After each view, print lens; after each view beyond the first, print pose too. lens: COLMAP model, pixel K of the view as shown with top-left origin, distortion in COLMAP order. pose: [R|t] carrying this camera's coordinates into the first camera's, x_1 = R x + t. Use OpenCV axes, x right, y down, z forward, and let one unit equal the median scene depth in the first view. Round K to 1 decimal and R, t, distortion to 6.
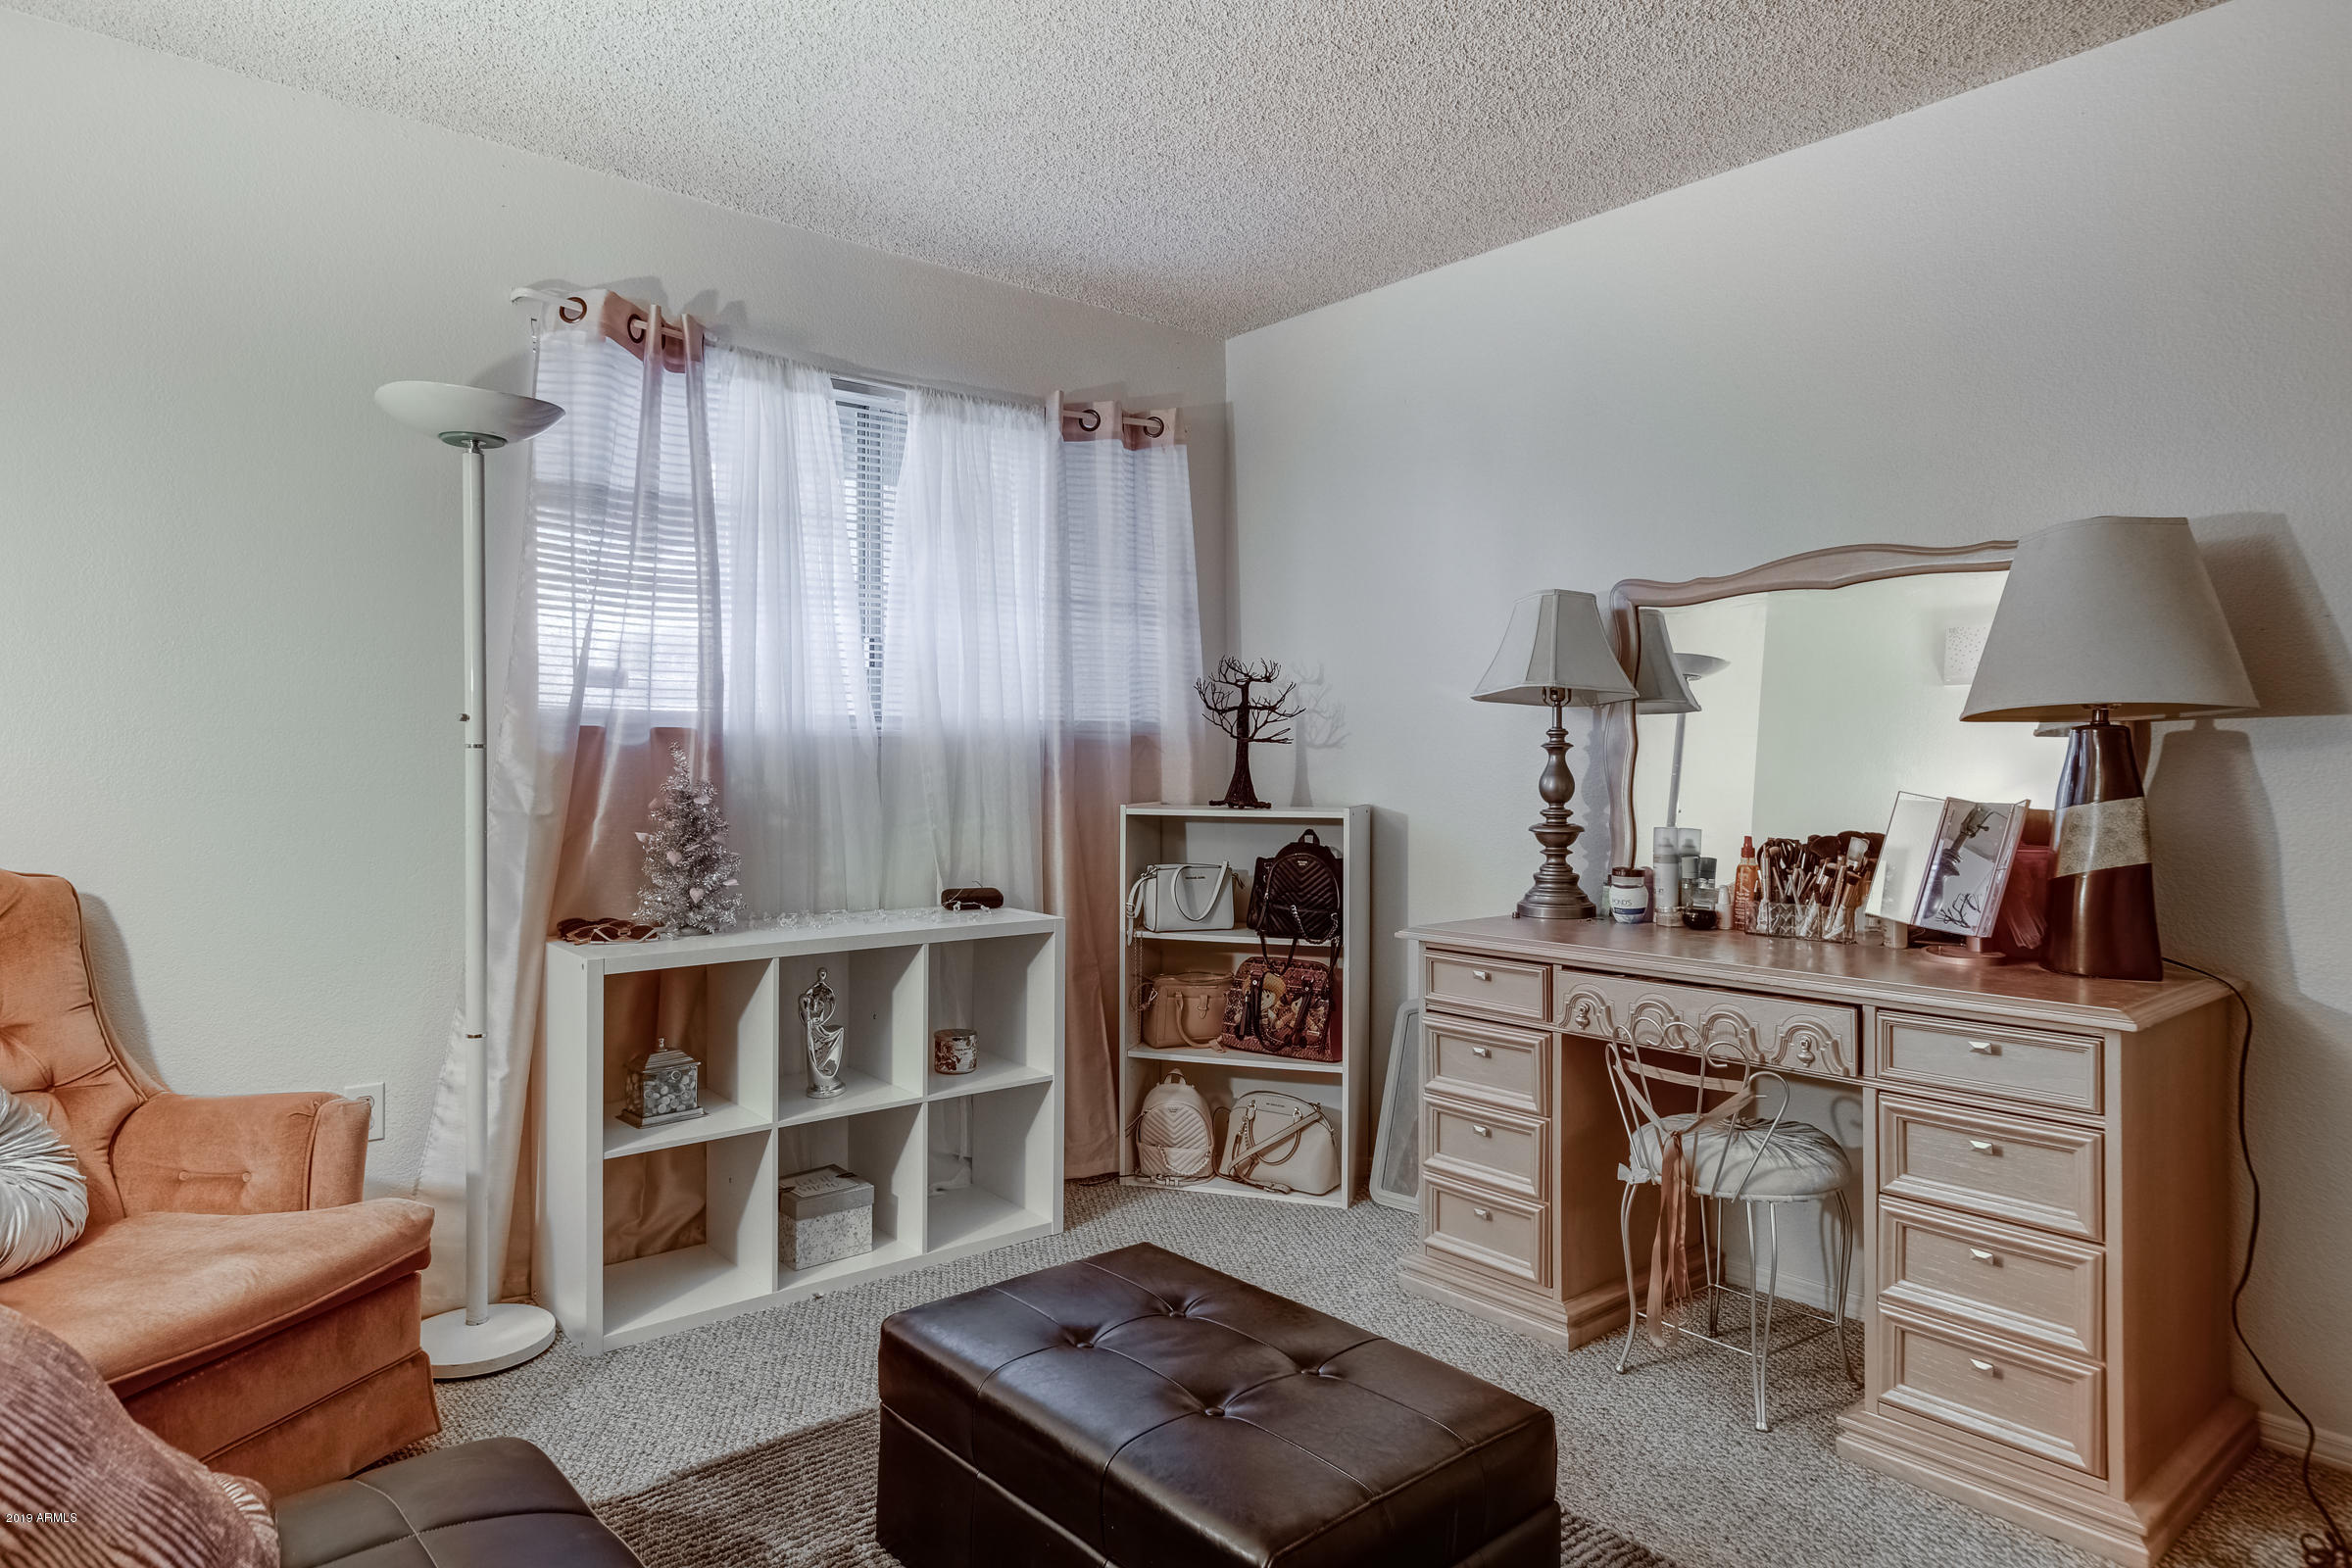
lens RADIAL K [[1378.0, 0, 1126.2], [0, 1378.0, 779.6], [0, 0, 1]] dist [0.014975, 0.003615]
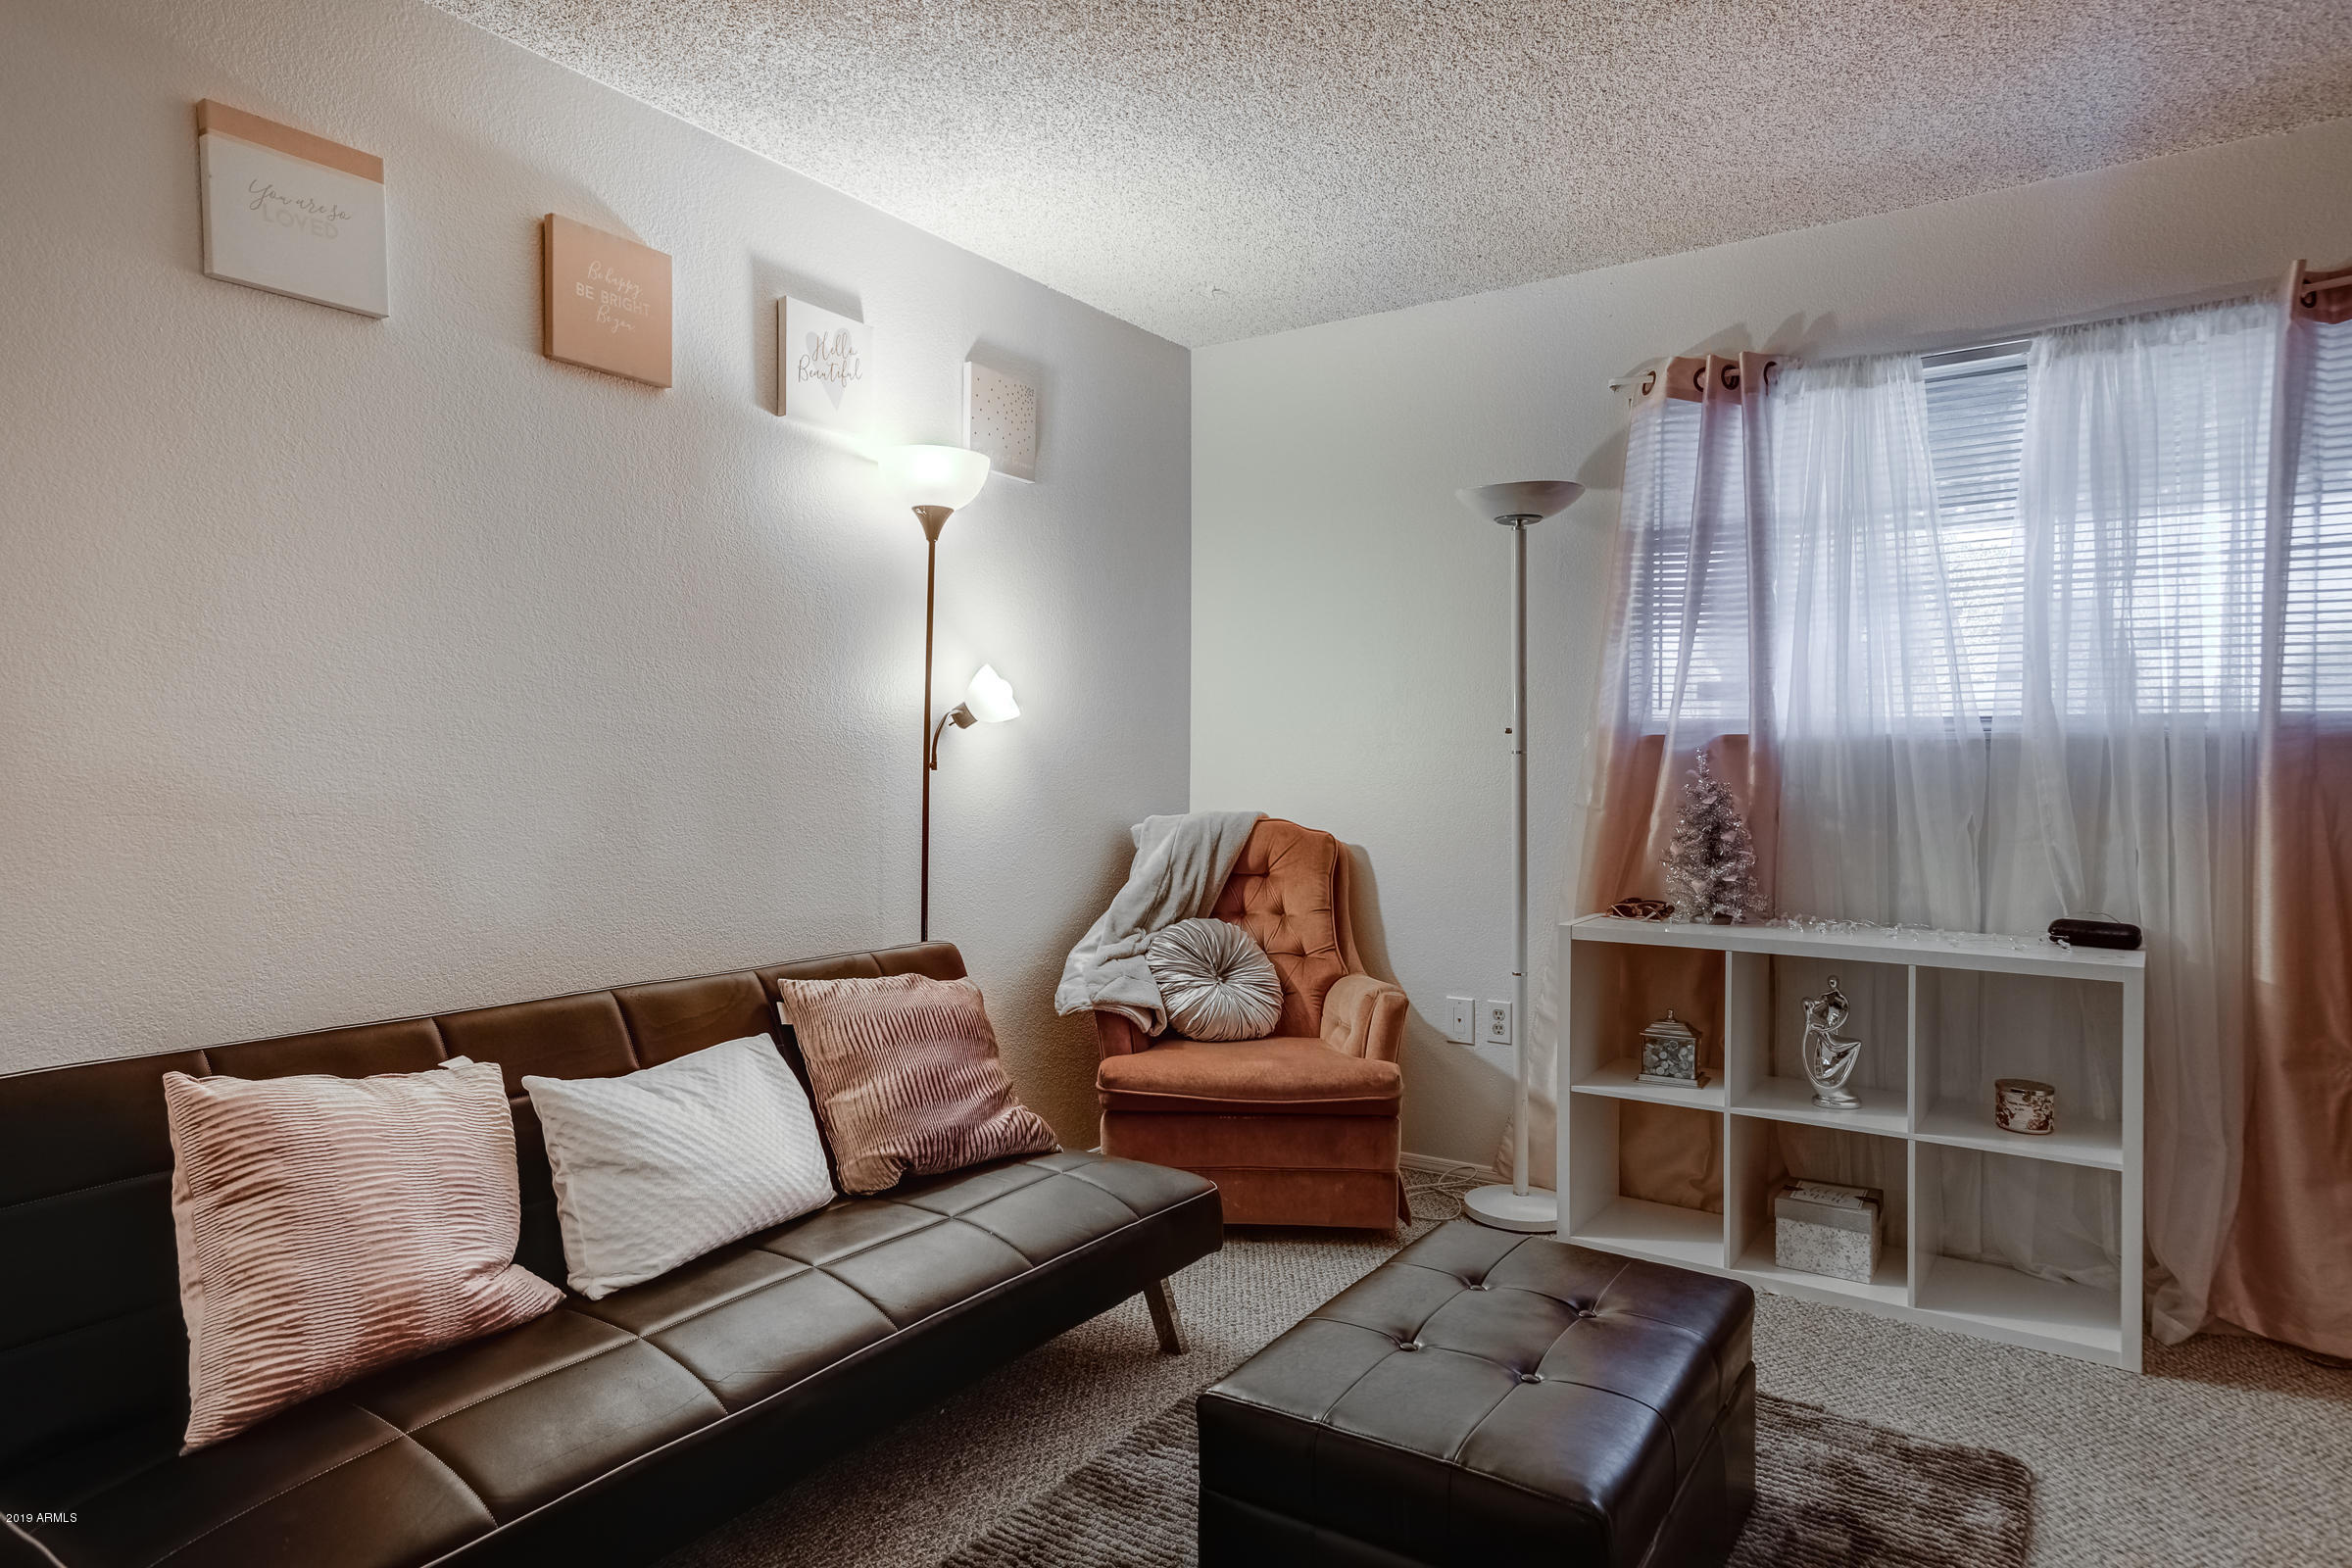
lens RADIAL K [[1378.0, 0, 1126.2], [0, 1378.0, 779.6], [0, 0, 1]] dist [0.014975, 0.003615]
pose [[0.269773, 0.009447, -0.962877, 0.584266], [-0.021808, 0.999755, 0.003699, 0.003890], [0.962677, 0.020000, 0.269913, 0.244276]]
